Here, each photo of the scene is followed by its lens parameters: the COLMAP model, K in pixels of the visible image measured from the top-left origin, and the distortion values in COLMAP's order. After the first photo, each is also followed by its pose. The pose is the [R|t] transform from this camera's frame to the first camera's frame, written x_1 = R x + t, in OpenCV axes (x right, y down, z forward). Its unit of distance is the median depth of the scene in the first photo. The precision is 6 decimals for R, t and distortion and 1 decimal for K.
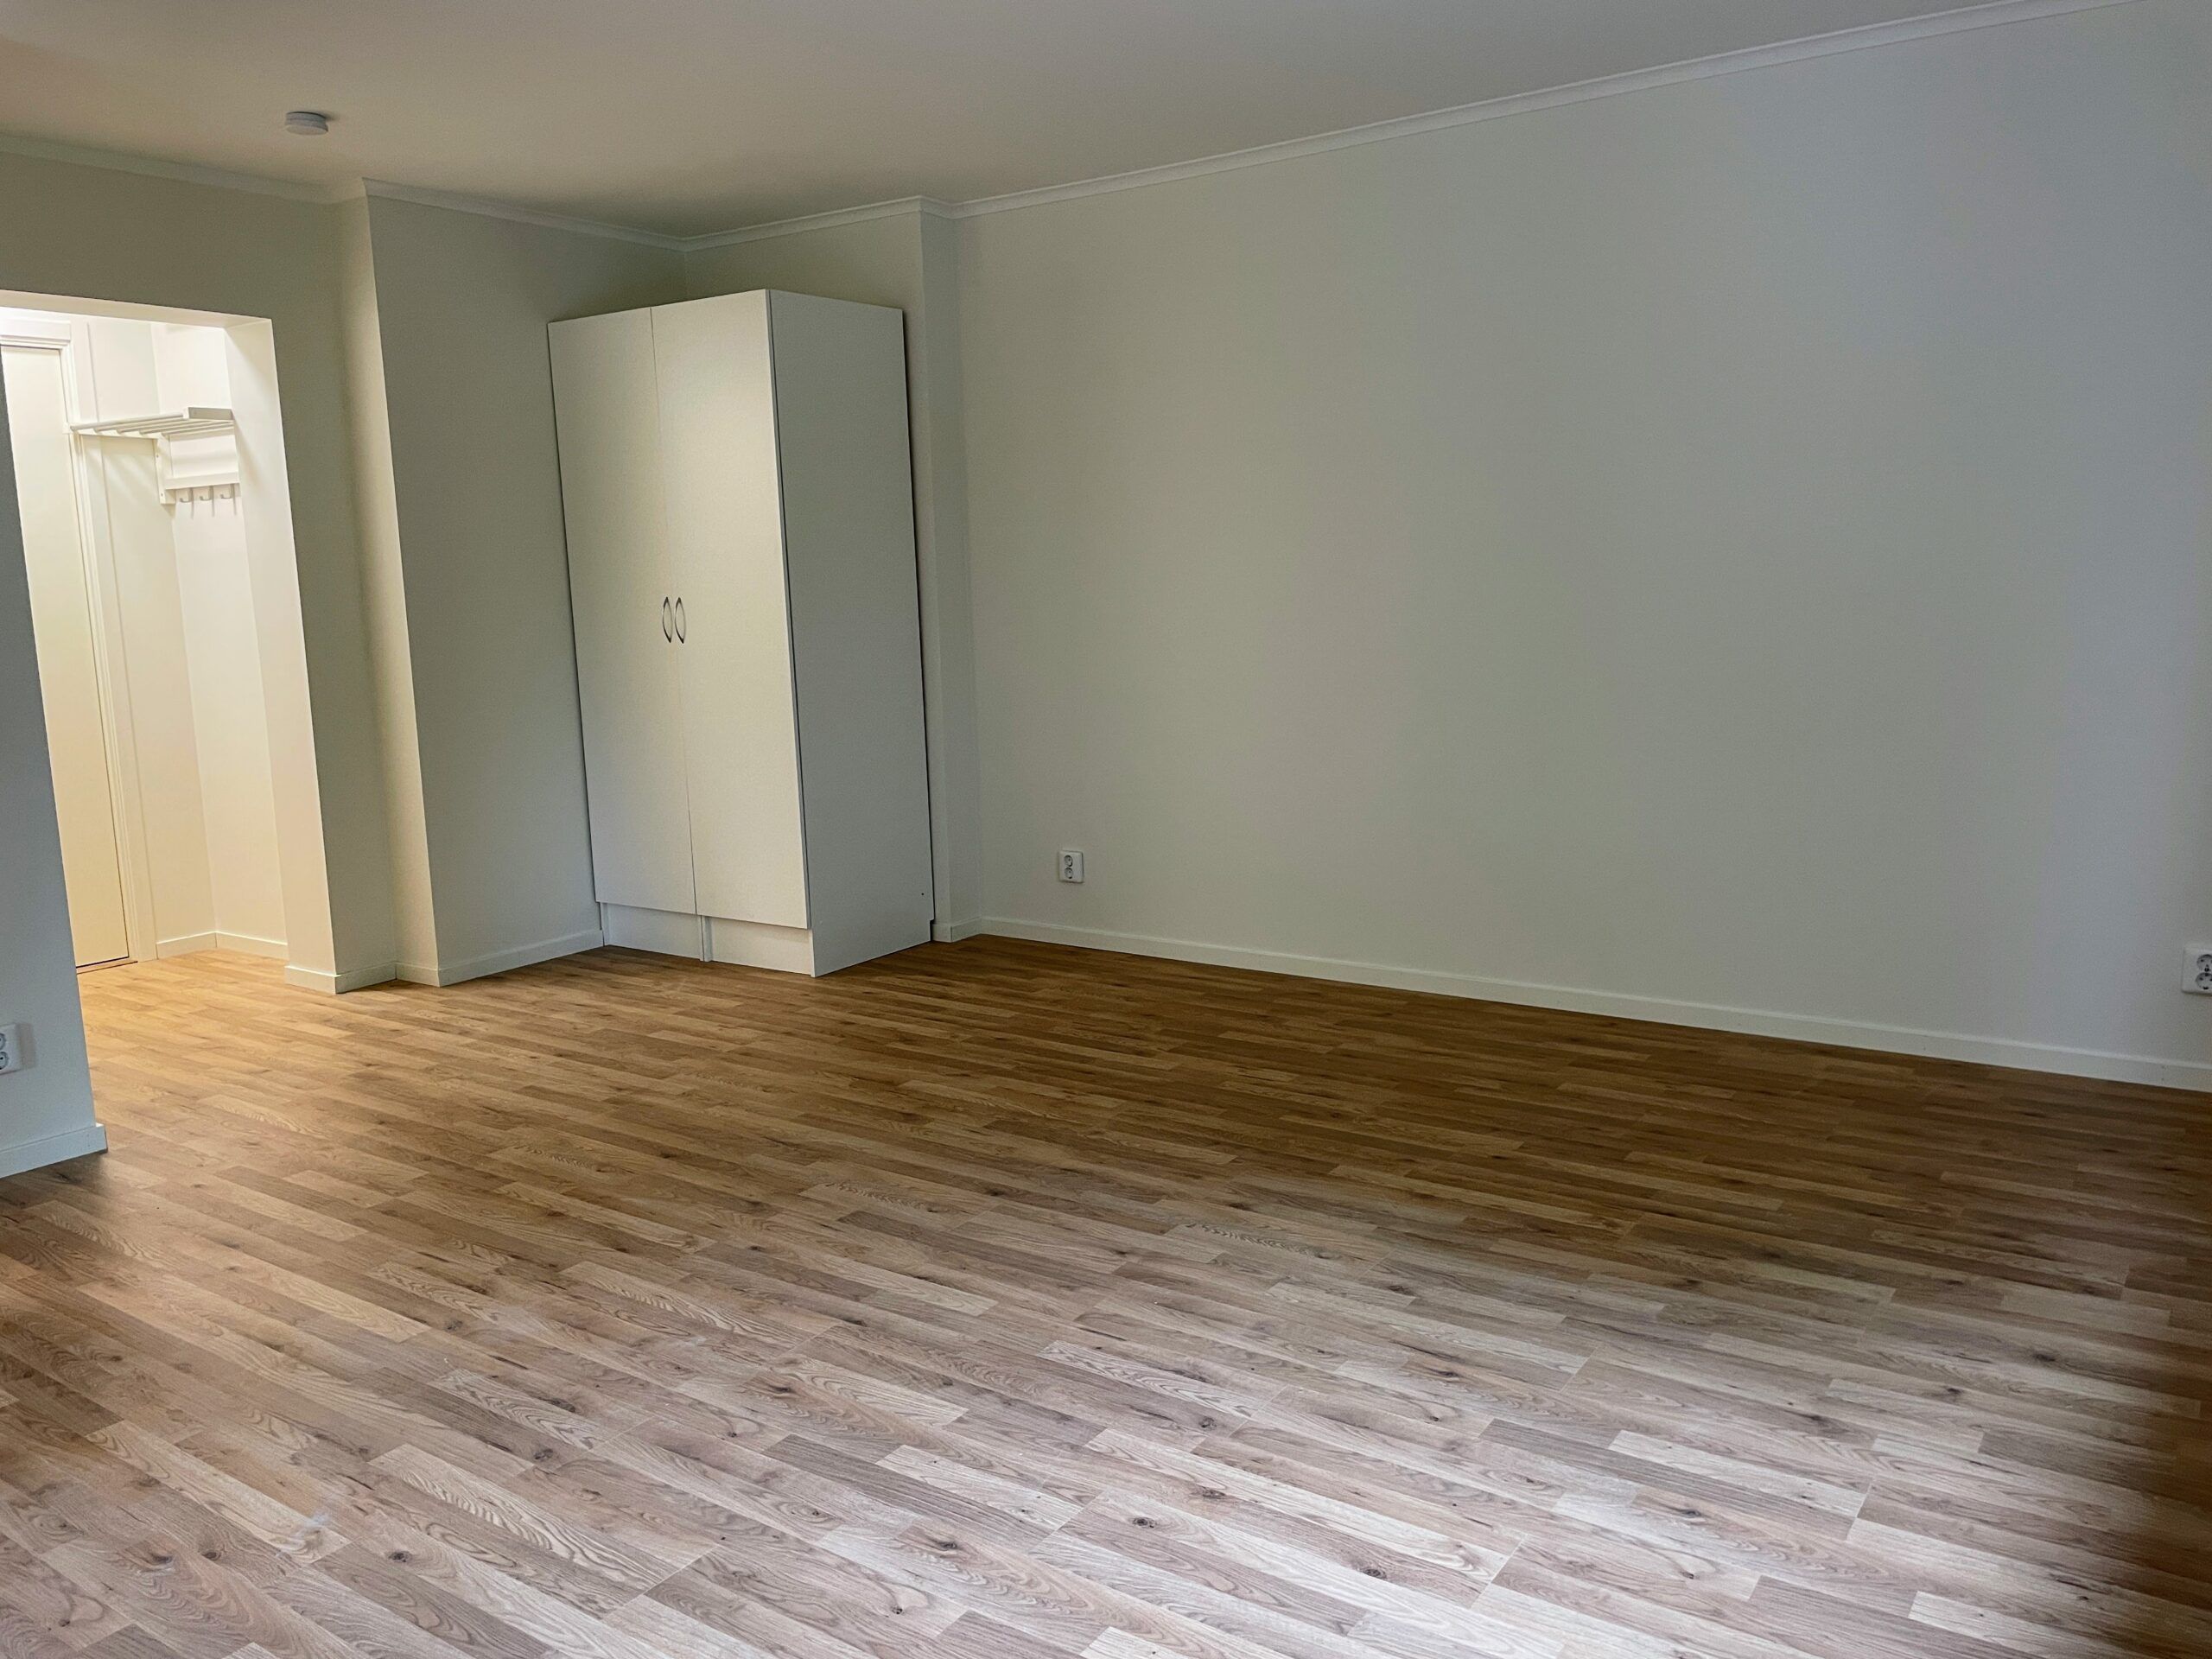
lens RADIAL K [[1666.1, 0, 1103.2], [0, 1666.1, 811.3], [0, 0, 1]] dist [0.091713, -0.118202]
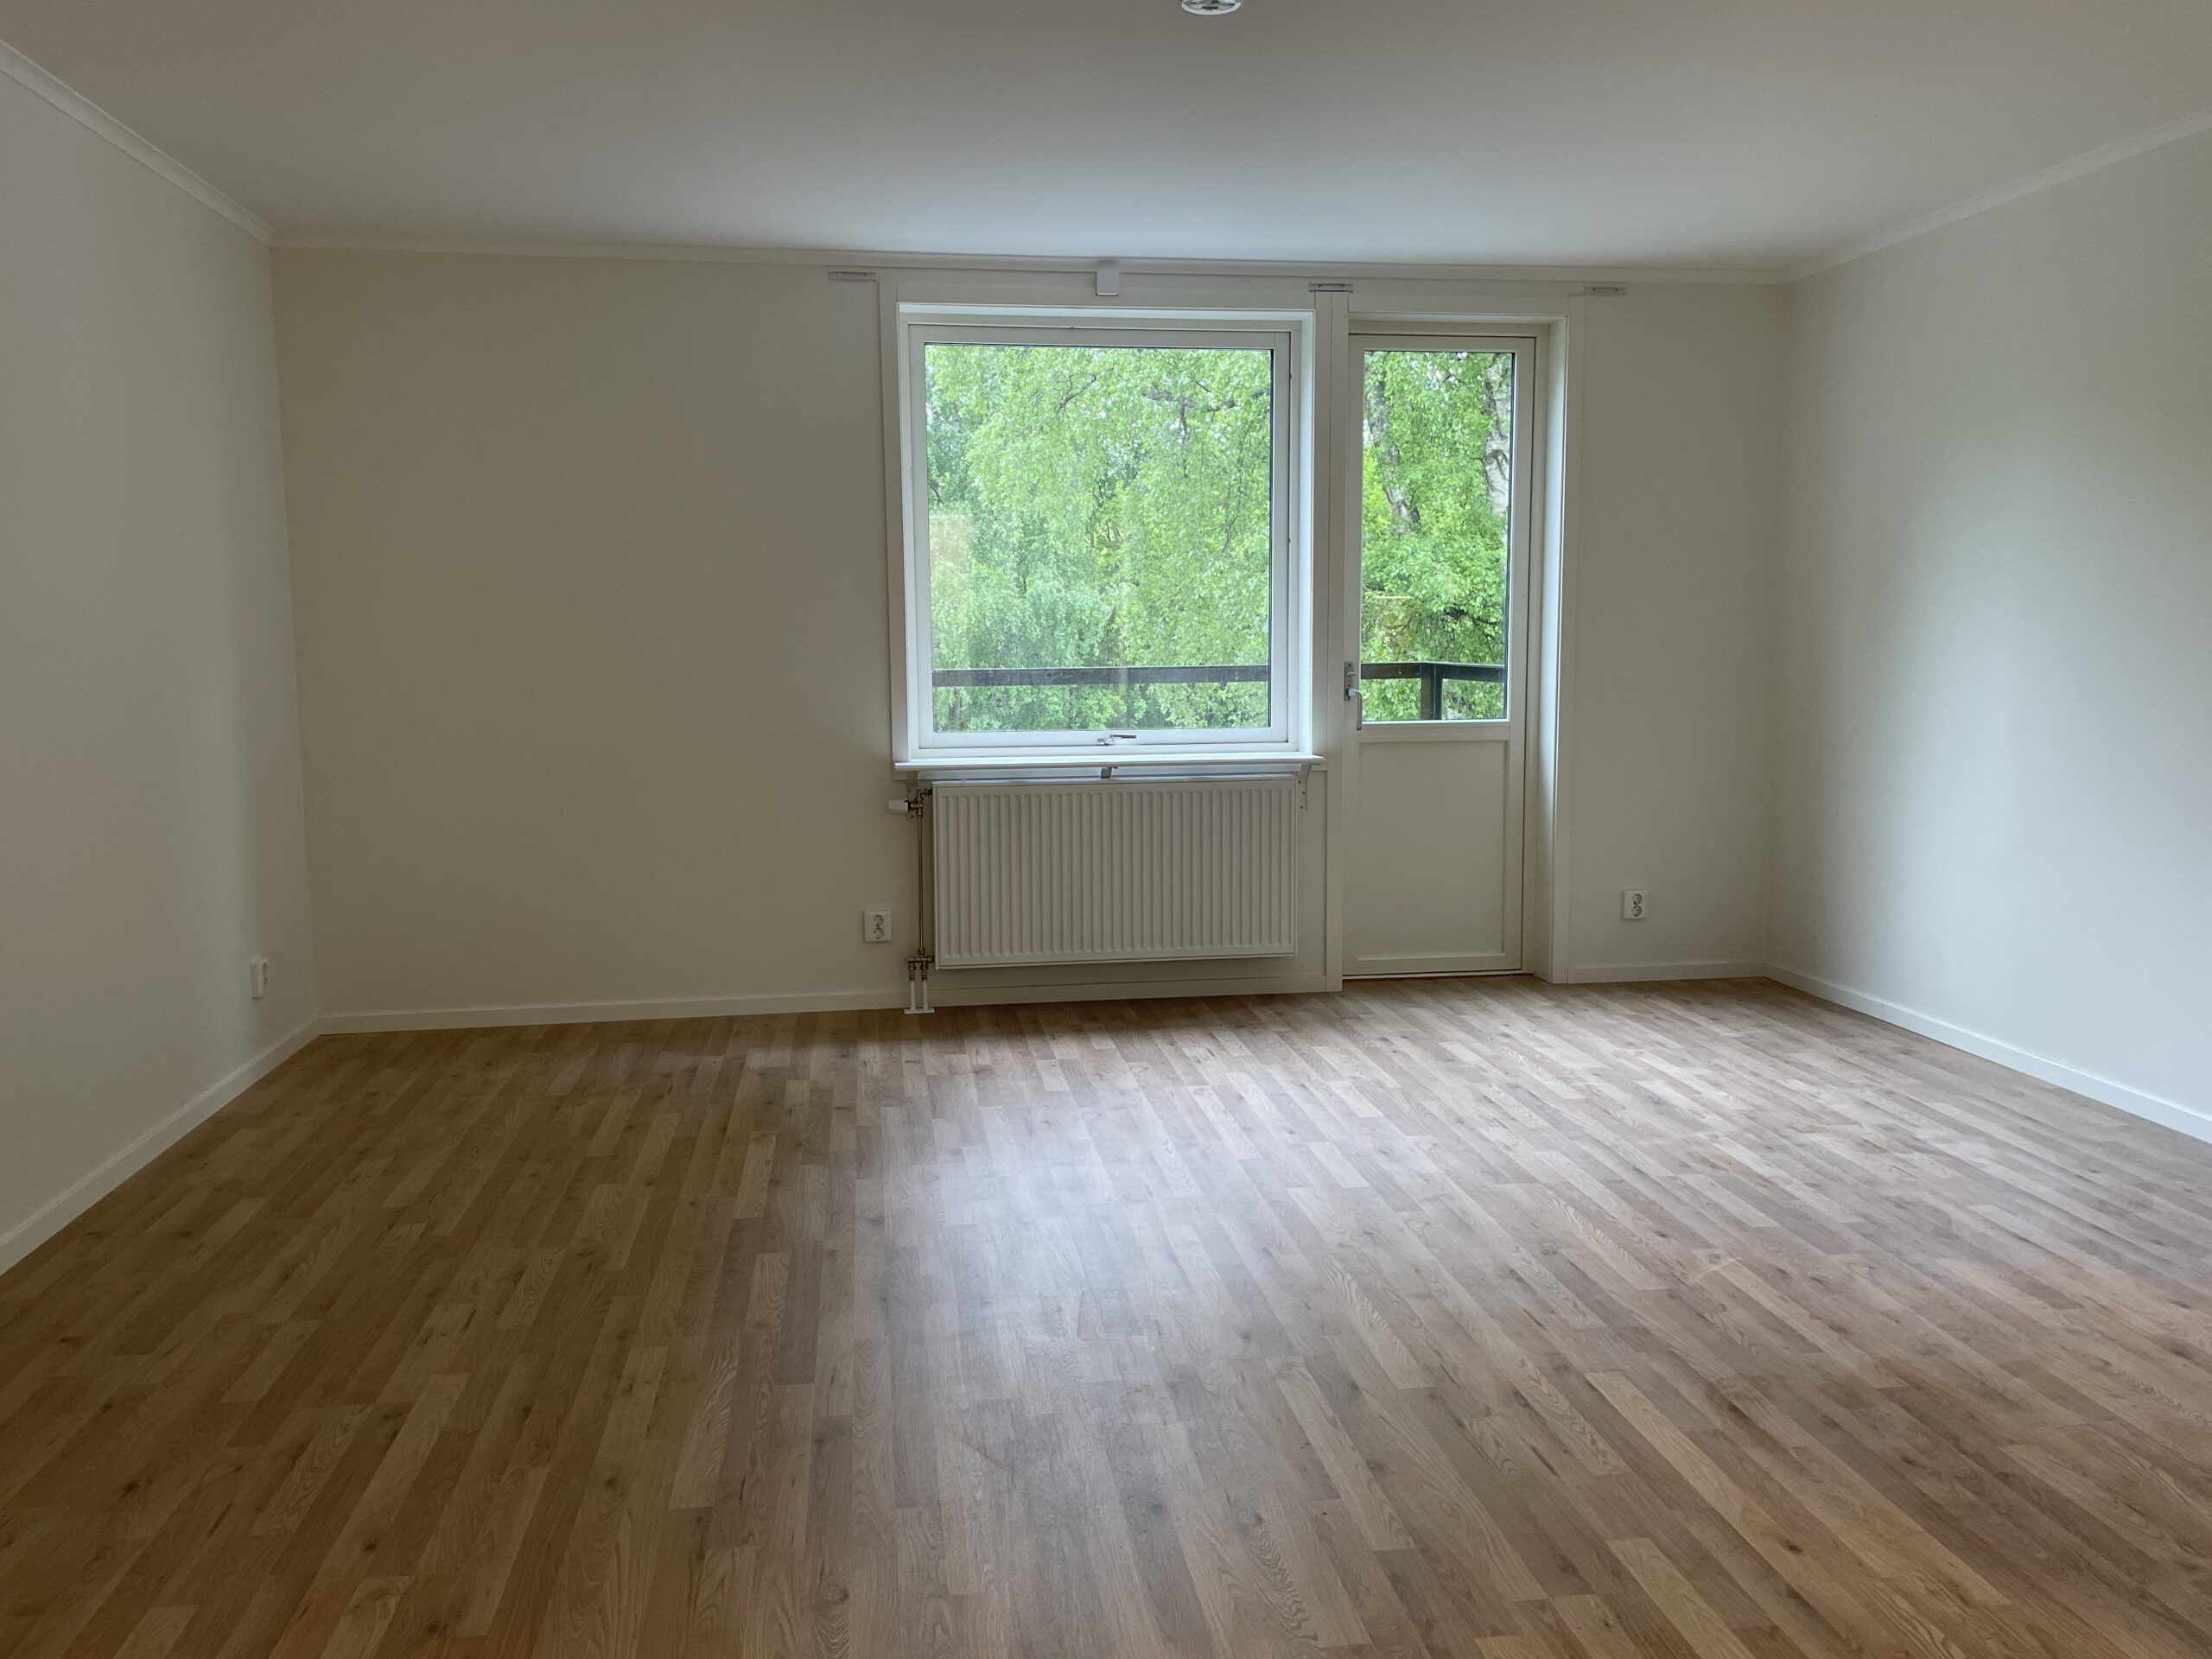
lens RADIAL K [[1666.1, 0, 1103.6], [0, 1666.1, 809.7], [0, 0, 1]] dist [0.091713, -0.118202]
pose [[-0.683899, -0.041784, 0.728379, -0.855005], [0.132466, 0.974653, 0.180288, -0.212365], [-0.717450, 0.219784, -0.661030, 1.675987]]
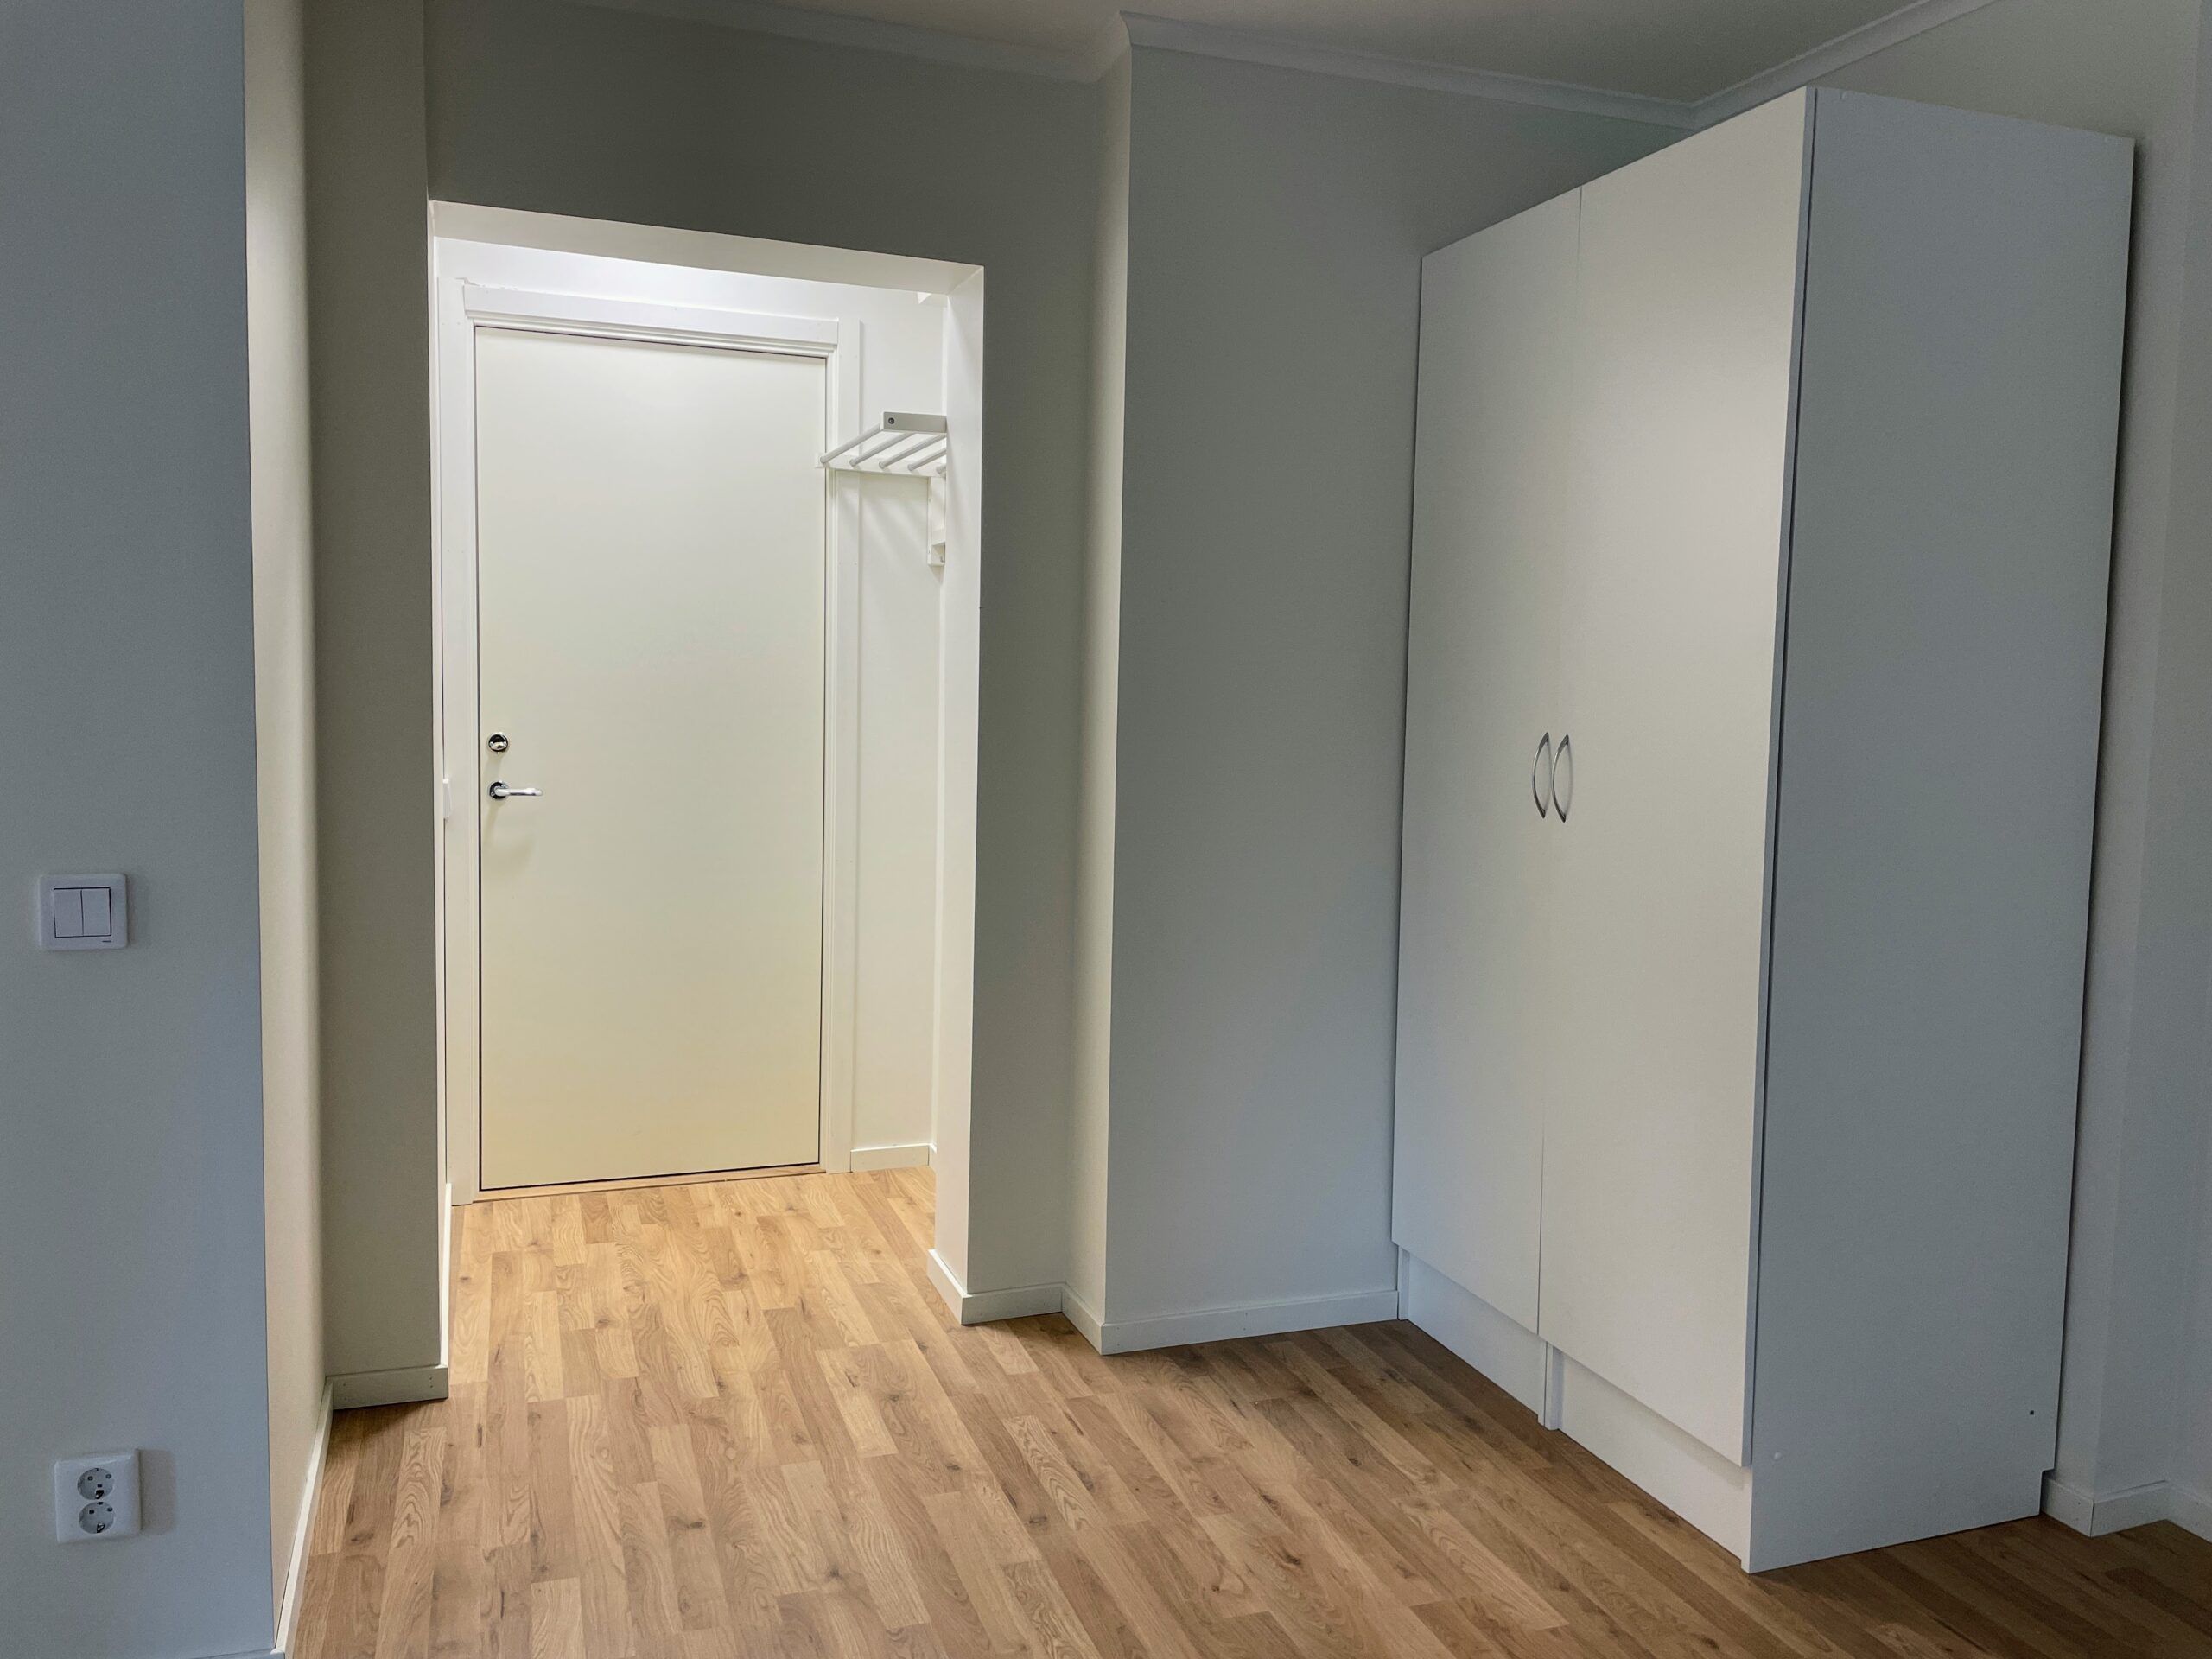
lens RADIAL K [[1666.1, 0, 1104.8], [0, 1666.1, 797.3], [0, 0, 1]] dist [0.091713, -0.118202]
pose [[0.812456, 0.089503, -0.576112, -0.116176], [-0.130671, 0.990962, -0.030326, -0.129005], [0.568190, 0.099920, 0.816808, 0.860921]]
